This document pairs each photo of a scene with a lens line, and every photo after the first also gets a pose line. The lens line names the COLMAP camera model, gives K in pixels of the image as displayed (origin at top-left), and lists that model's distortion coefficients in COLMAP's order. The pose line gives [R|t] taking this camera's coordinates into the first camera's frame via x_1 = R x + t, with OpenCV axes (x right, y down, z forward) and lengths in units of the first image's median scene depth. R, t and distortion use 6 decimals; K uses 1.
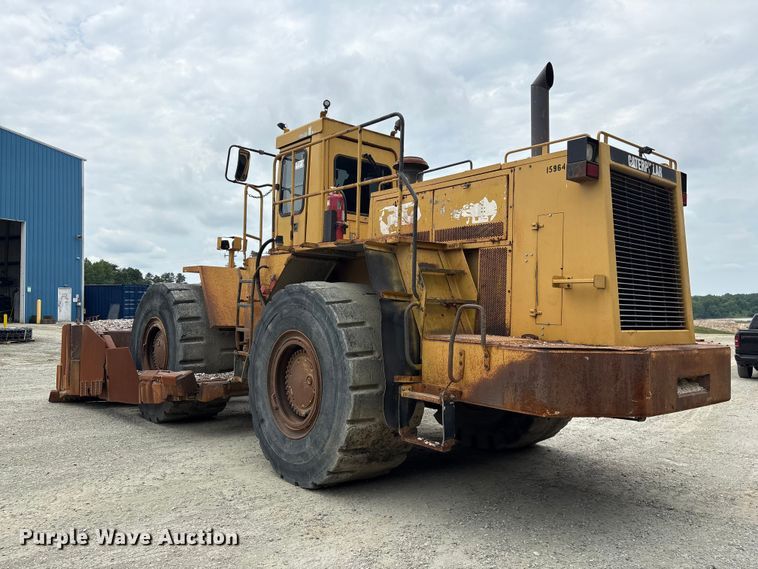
lens RADIAL K [[574.1, 0, 377.3], [0, 574.1, 279.2], [0, 0, 1]] dist [0.064610, -0.072818]
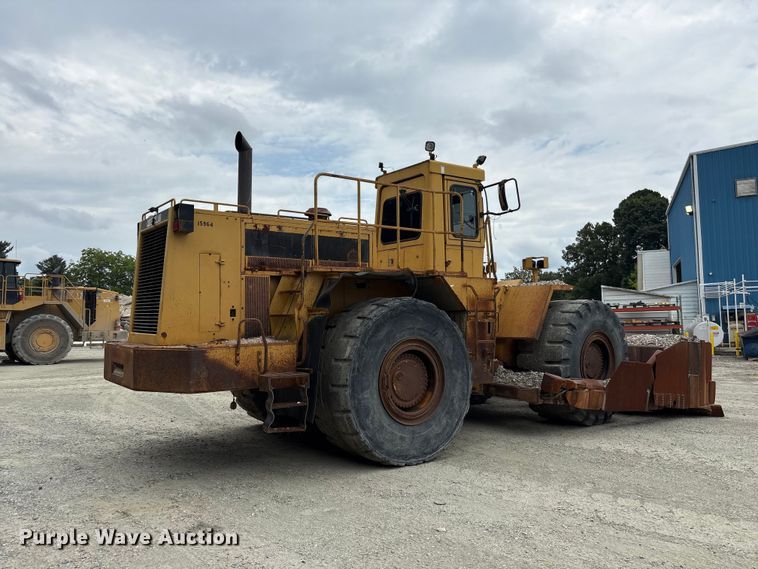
lens RADIAL K [[574.1, 0, 377.3], [0, 574.1, 279.2], [0, 0, 1]] dist [0.064610, -0.072818]
pose [[-0.056608, -0.085786, -0.994704, 1.733329], [0.055243, 0.994506, -0.088912, 0.103645], [0.996867, -0.059984, -0.051558, 1.514431]]
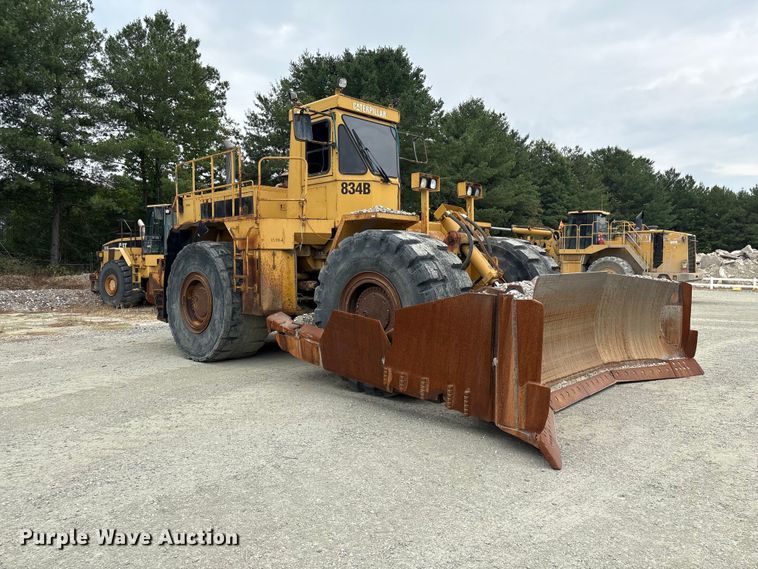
lens RADIAL K [[577.6, 0, 379.0], [0, 577.6, 284.5], [0, 0, 1]] dist [0.096819, -0.127823]
pose [[-0.993447, -0.014536, -0.113368, -0.003654], [-0.012149, 0.999690, -0.021721, 0.201999], [0.113648, -0.020202, -0.993316, 3.452610]]
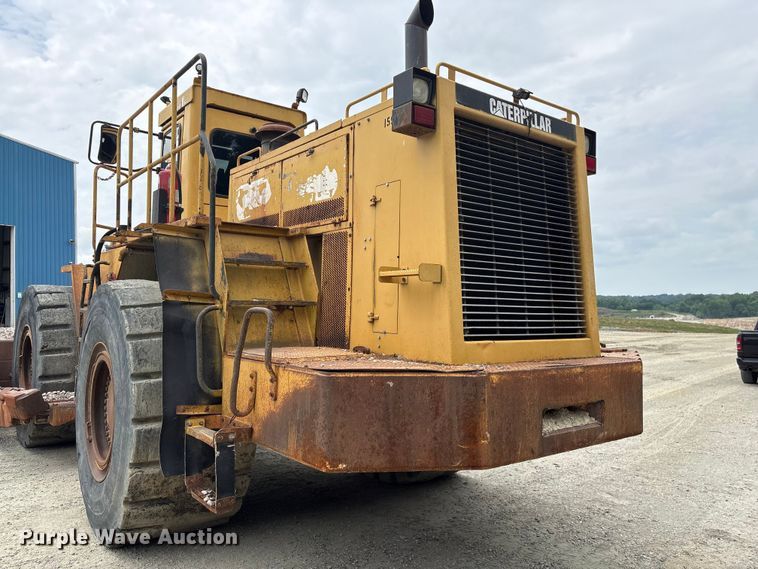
lens RADIAL K [[572.9, 0, 381.4], [0, 572.9, 285.8], [0, 0, 1]] dist [0.065716, -0.072269]
pose [[0.999484, -0.011202, -0.030113, 0.284552], [0.011425, 0.999908, 0.007254, 0.011742], [0.030029, -0.007595, 0.999520, 0.246660]]
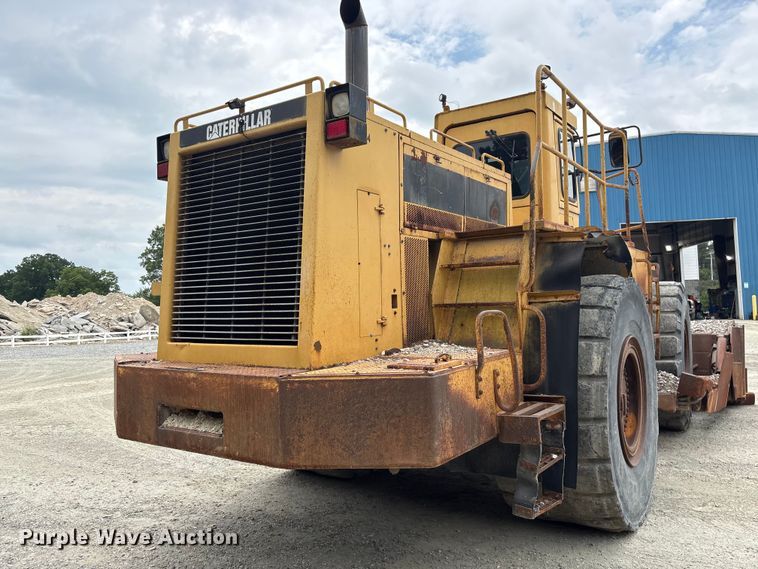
lens RADIAL K [[572.9, 0, 381.4], [0, 572.9, 285.8], [0, 0, 1]] dist [0.065716, -0.072269]
pose [[0.279541, -0.058774, -0.958333, 1.137274], [0.078504, 0.996182, -0.038196, 0.051626], [0.956919, -0.064556, 0.283087, 0.891573]]
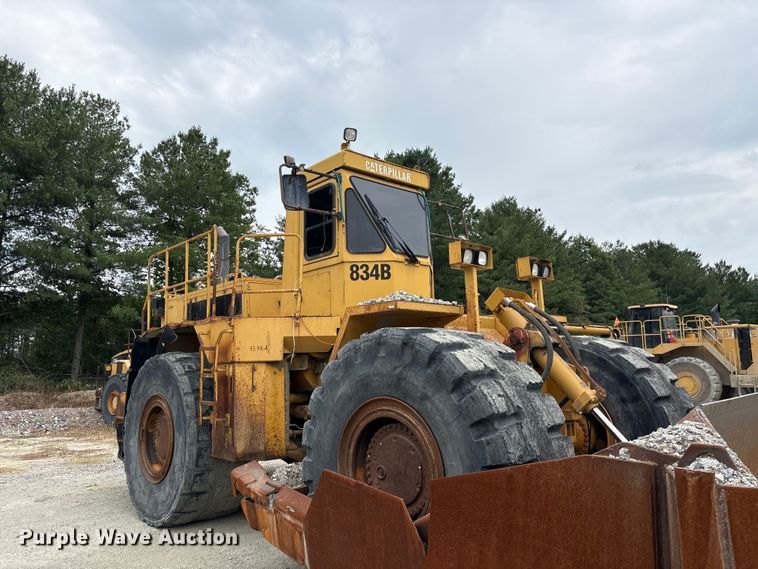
lens RADIAL K [[574.1, 0, 377.3], [0, 574.1, 279.2], [0, 0, 1]] dist [0.064610, -0.072818]
pose [[-0.998958, -0.002999, -0.045533, -0.084675], [0.006520, 0.978218, -0.207478, 0.146905], [0.045163, -0.207559, -0.977179, 2.929749]]
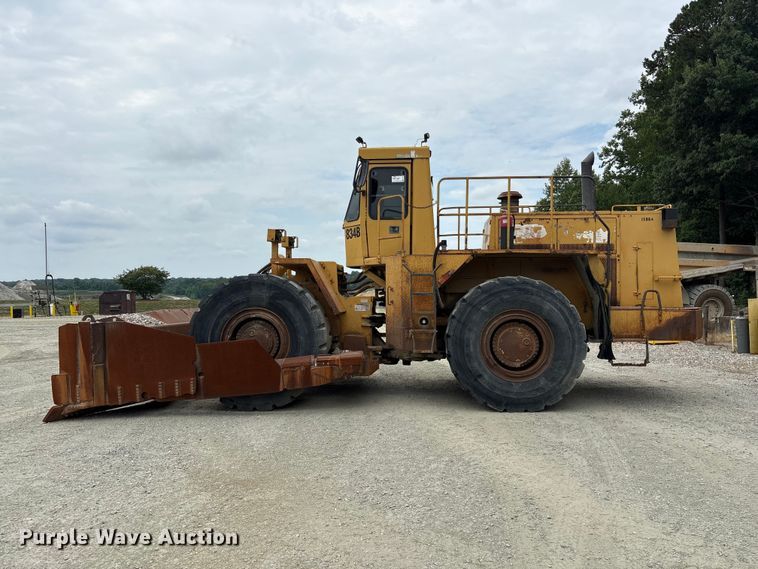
lens RADIAL K [[572.9, 0, 381.4], [0, 572.9, 285.8], [0, 0, 1]] dist [0.065716, -0.072269]
pose [[0.702971, -0.013885, 0.711083, -1.560961], [-0.015084, 0.999293, 0.034424, -0.018369], [-0.711059, -0.034925, 0.702264, 0.236725]]
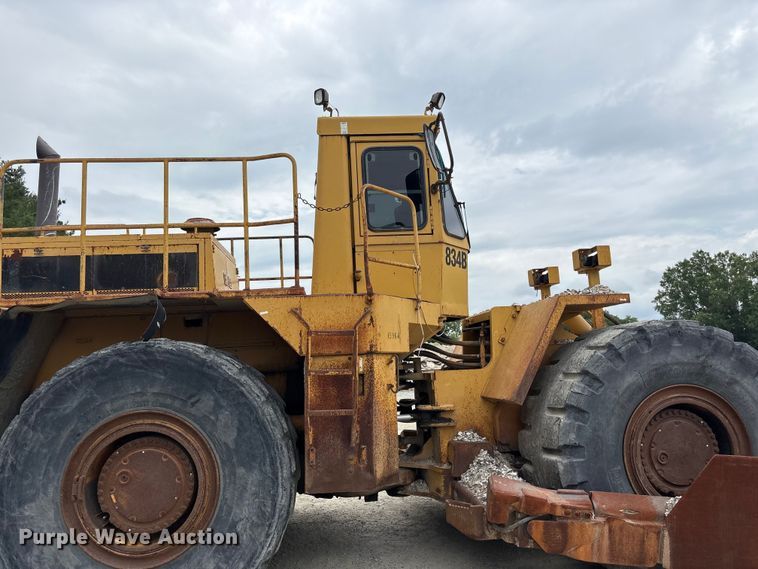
lens RADIAL K [[572.9, 0, 381.4], [0, 572.9, 285.8], [0, 0, 1]] dist [0.065716, -0.072269]
pose [[-0.575724, -0.112582, -0.809856, 0.837449], [0.066947, 0.980659, -0.183918, 0.125928], [0.814899, -0.160103, -0.557052, 2.242448]]
